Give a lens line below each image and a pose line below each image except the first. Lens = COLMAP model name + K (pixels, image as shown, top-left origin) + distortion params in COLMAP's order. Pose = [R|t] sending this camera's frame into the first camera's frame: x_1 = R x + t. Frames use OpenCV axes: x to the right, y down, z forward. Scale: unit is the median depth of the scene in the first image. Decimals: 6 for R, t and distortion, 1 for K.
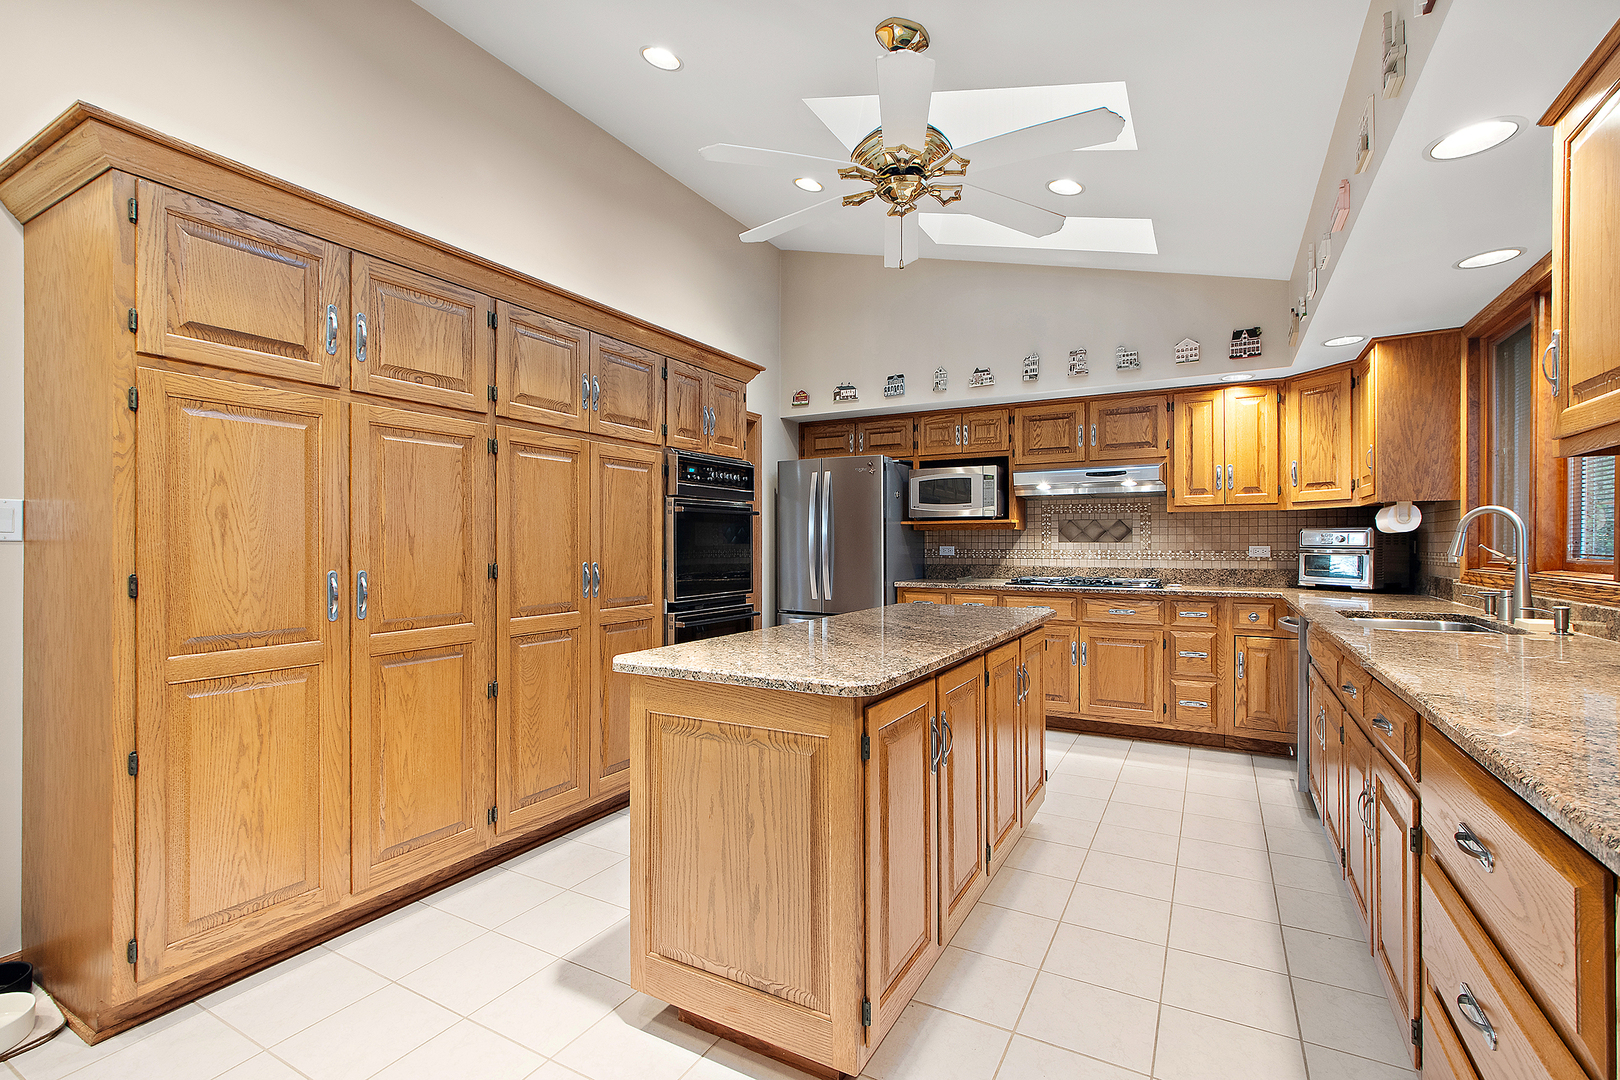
lens RADIAL K [[719.5, 0, 807.6], [0, 719.5, 546.7], [0, 0, 1]] dist [-0.000992, -0.000672]
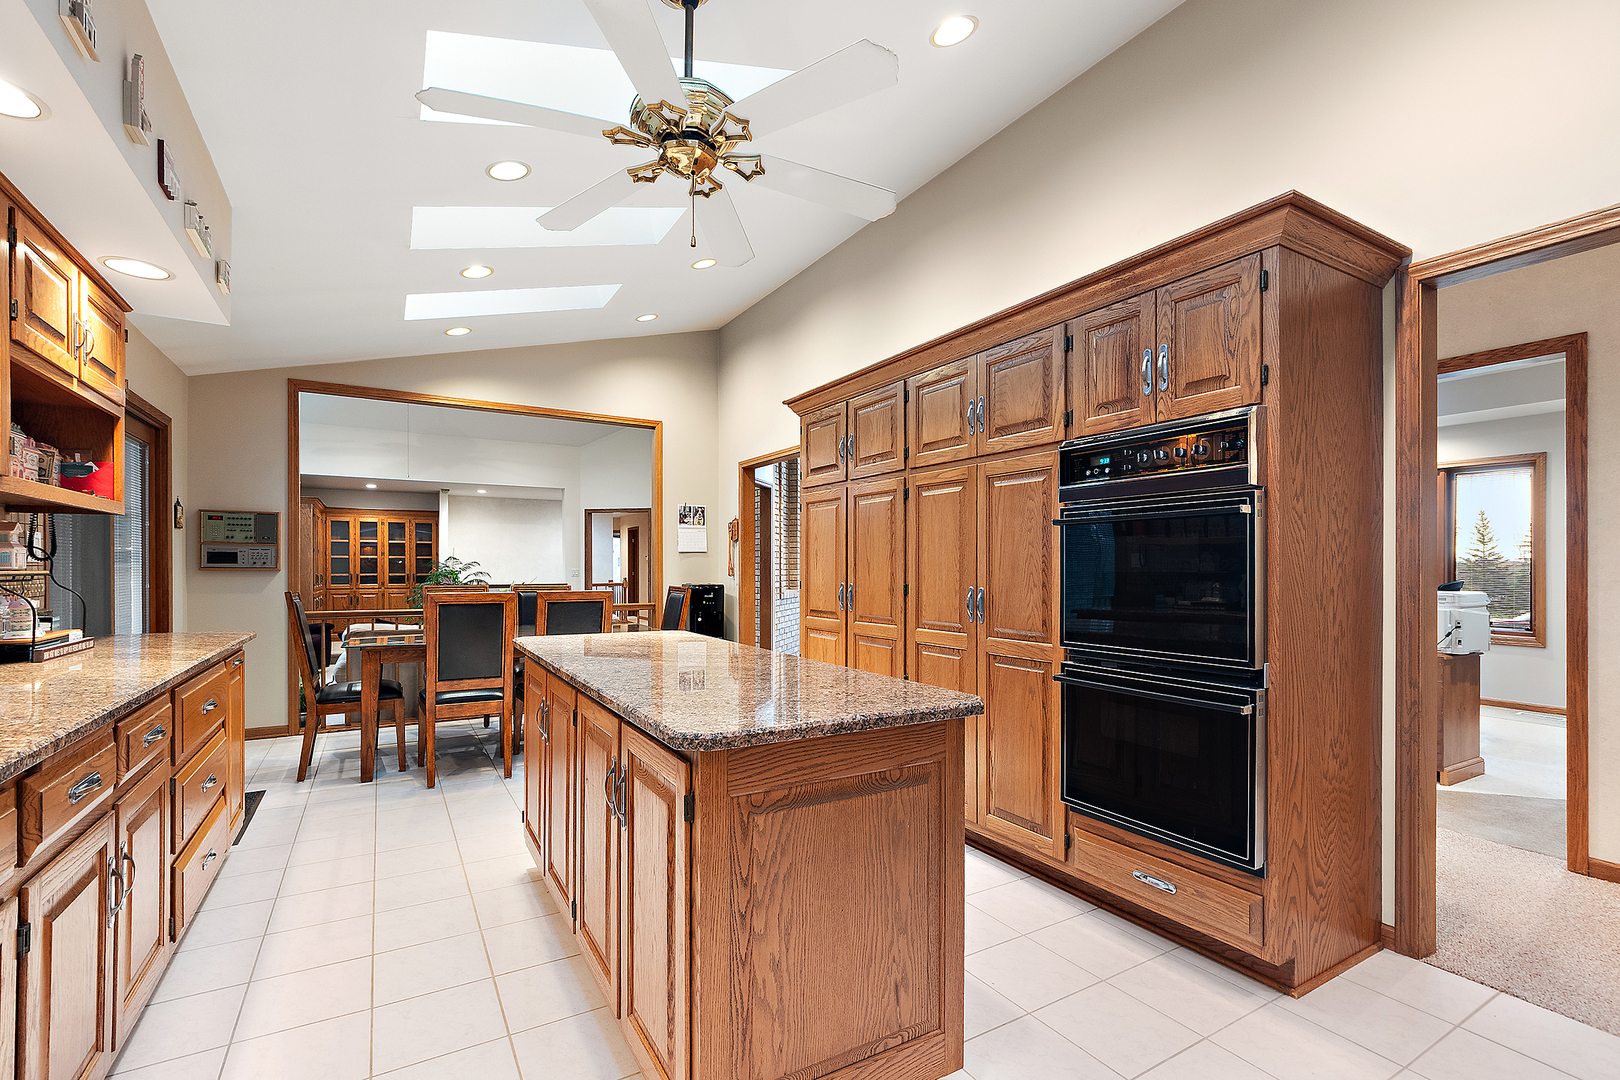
lens RADIAL K [[724.0, 0, 798.9], [0, 724.0, 569.5], [0, 0, 1]] dist [0.001153, 0.000008]
pose [[-0.511884, 0.003964, -0.859045, 0.481431], [-0.003792, 0.999969, 0.006873, -0.005936], [0.859046, 0.006776, -0.511853, 0.920279]]
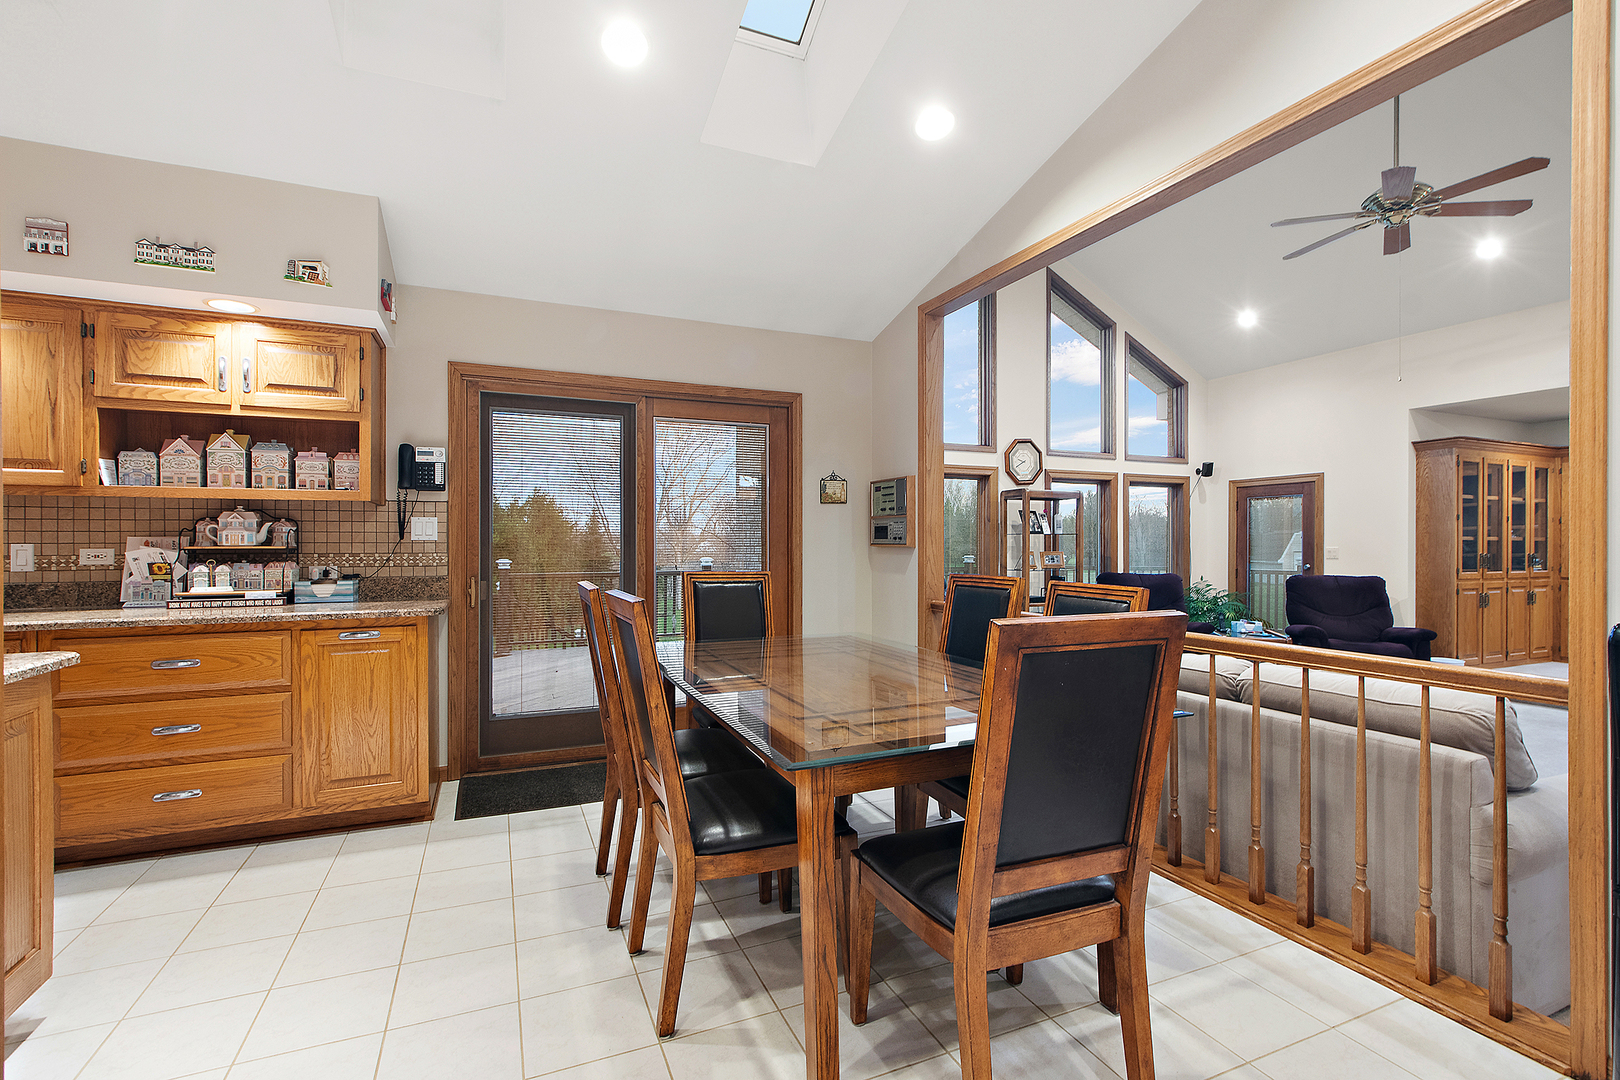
lens RADIAL K [[719.5, 0, 807.6], [0, 719.5, 546.7], [0, 0, 1]] dist [-0.000992, -0.000672]
pose [[-0.794487, 0.000260, 0.607281, -0.596784], [0.005328, 0.999964, 0.006543, -0.000840], [-0.607257, 0.008434, -0.794460, 0.413304]]
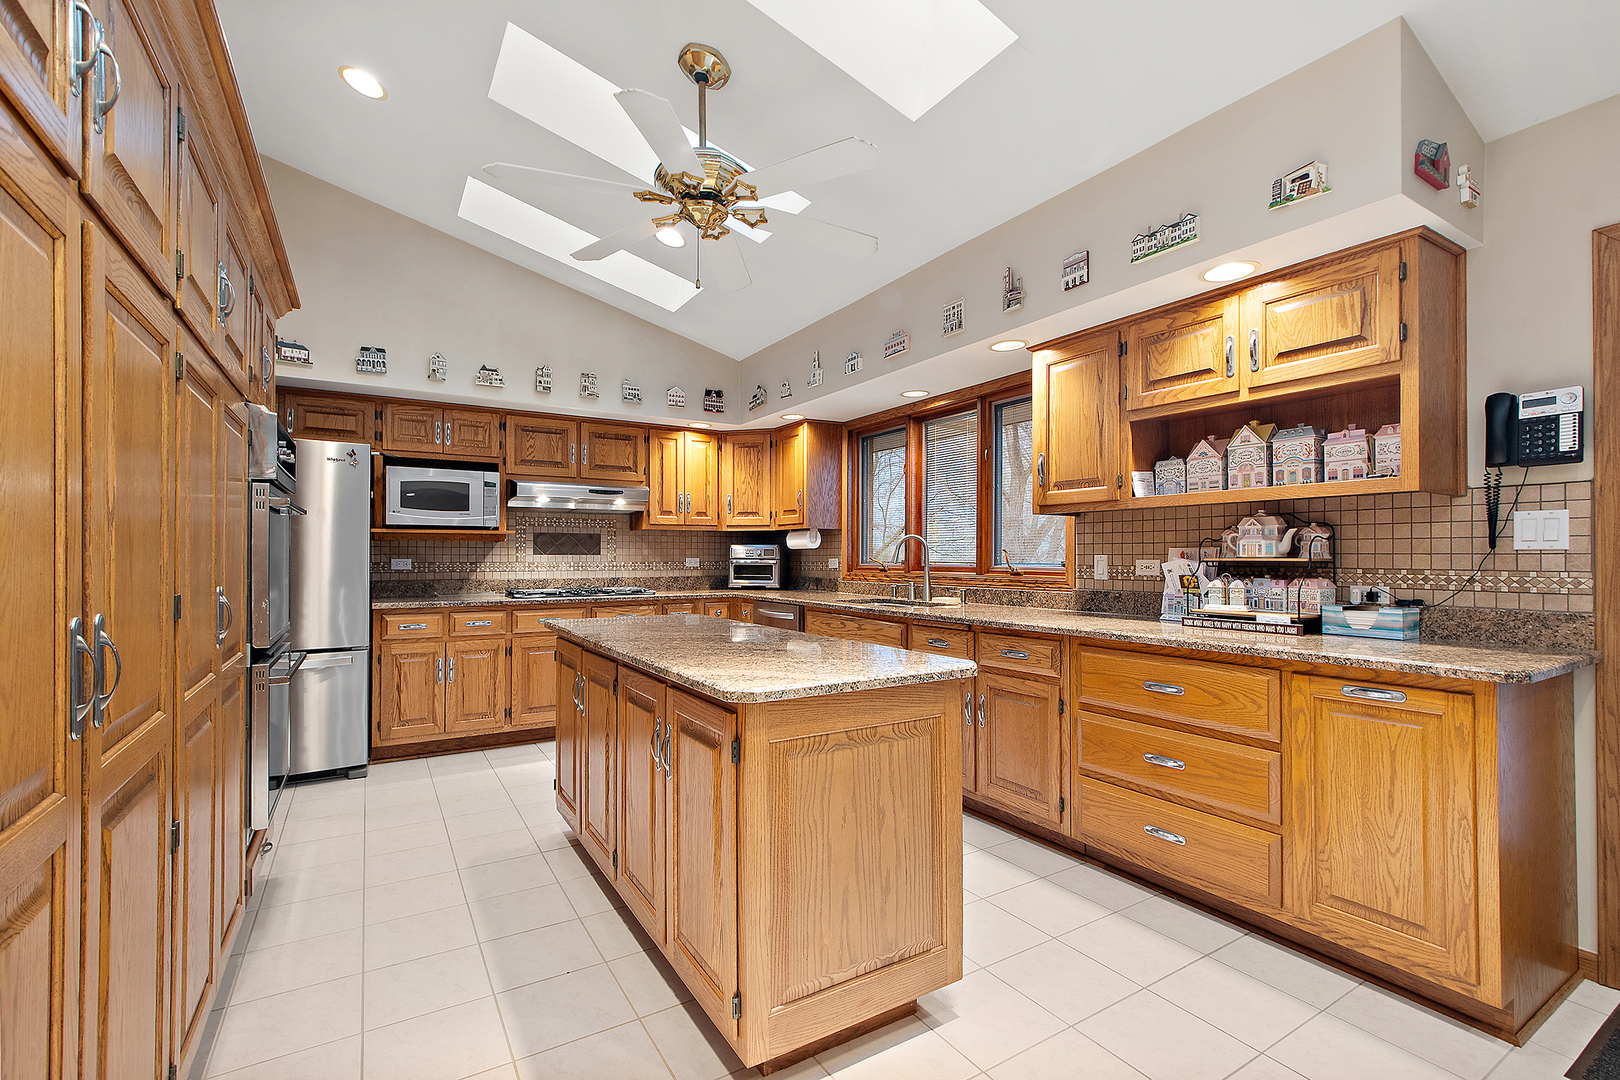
lens RADIAL K [[719.5, 0, 807.6], [0, 719.5, 546.7], [0, 0, 1]] dist [-0.000992, -0.000672]
pose [[0.490669, 0.012867, 0.871251, -0.407855], [0.002220, 0.999869, -0.016017, -0.000348], [-0.871343, 0.009794, 0.490576, 0.212539]]
